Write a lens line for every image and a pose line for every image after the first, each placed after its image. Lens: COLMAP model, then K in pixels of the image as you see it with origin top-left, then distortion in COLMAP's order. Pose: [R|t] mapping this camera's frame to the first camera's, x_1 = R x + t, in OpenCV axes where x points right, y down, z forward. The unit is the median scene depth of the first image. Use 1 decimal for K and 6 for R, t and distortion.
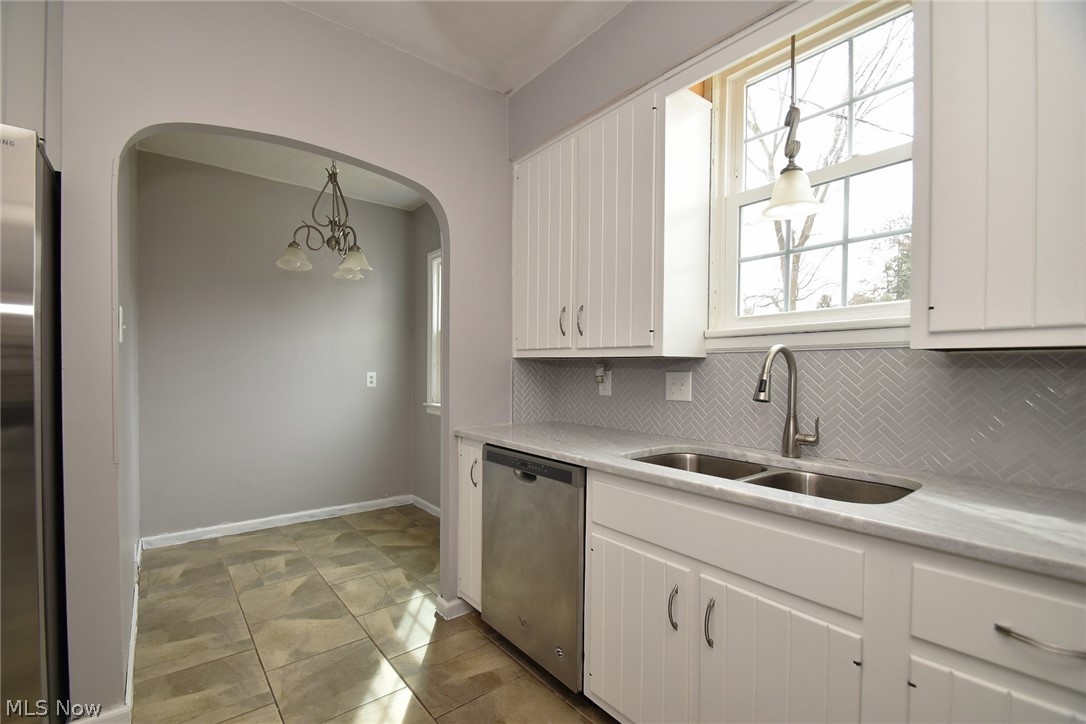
lens RADIAL K [[473.7, 0, 526.0], [0, 473.7, 379.2], [0, 0, 1]] dist [0.013712, -0.017297]
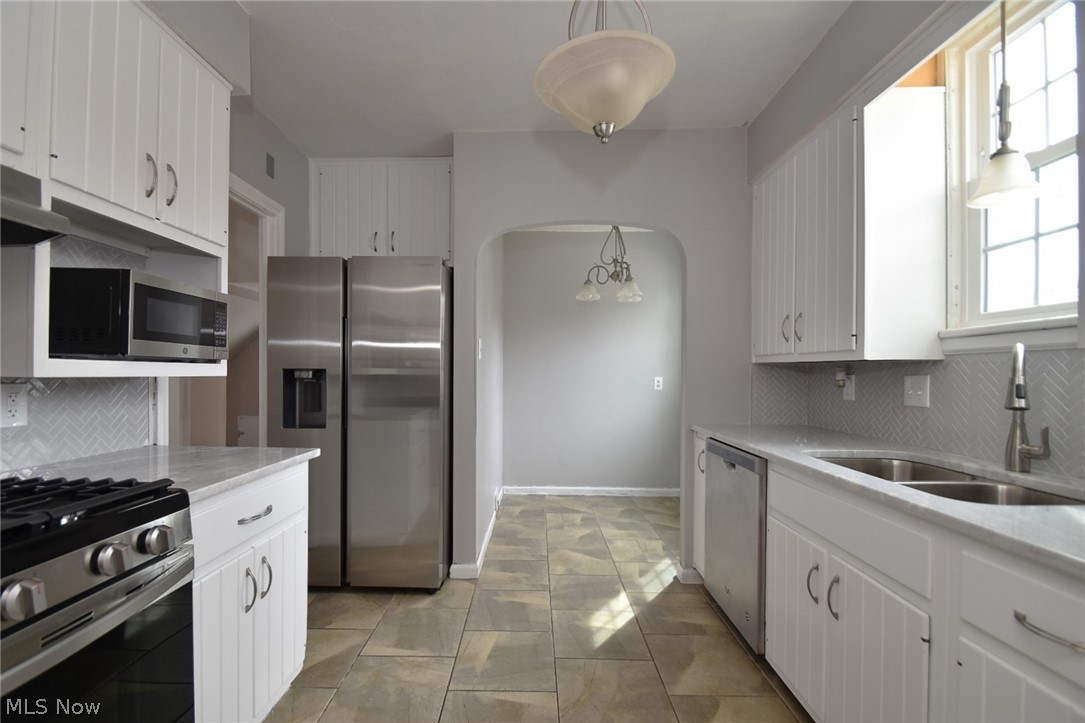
lens RADIAL K [[476.3, 0, 524.3], [0, 476.3, 378.9], [0, 0, 1]] dist [0.013200, -0.017110]
pose [[0.770135, 0.002597, -0.637875, 0.239113], [-0.011393, 0.999888, -0.009684, 0.006391], [0.637779, 0.014725, 0.770079, -0.154102]]
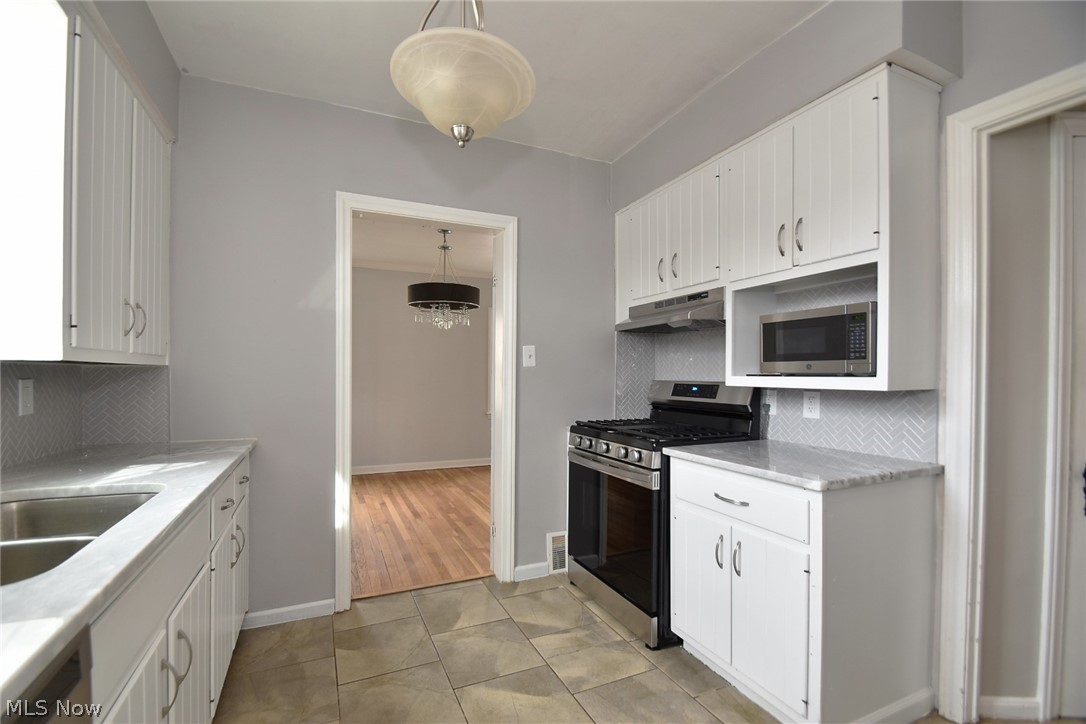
lens RADIAL K [[473.7, 0, 526.0], [0, 473.7, 379.2], [0, 0, 1]] dist [0.013712, -0.017297]
pose [[-0.967390, -0.013639, 0.252926, -0.223652], [-0.007334, 0.999639, 0.025855, -0.025218], [-0.253187, 0.023157, -0.967140, 0.773812]]
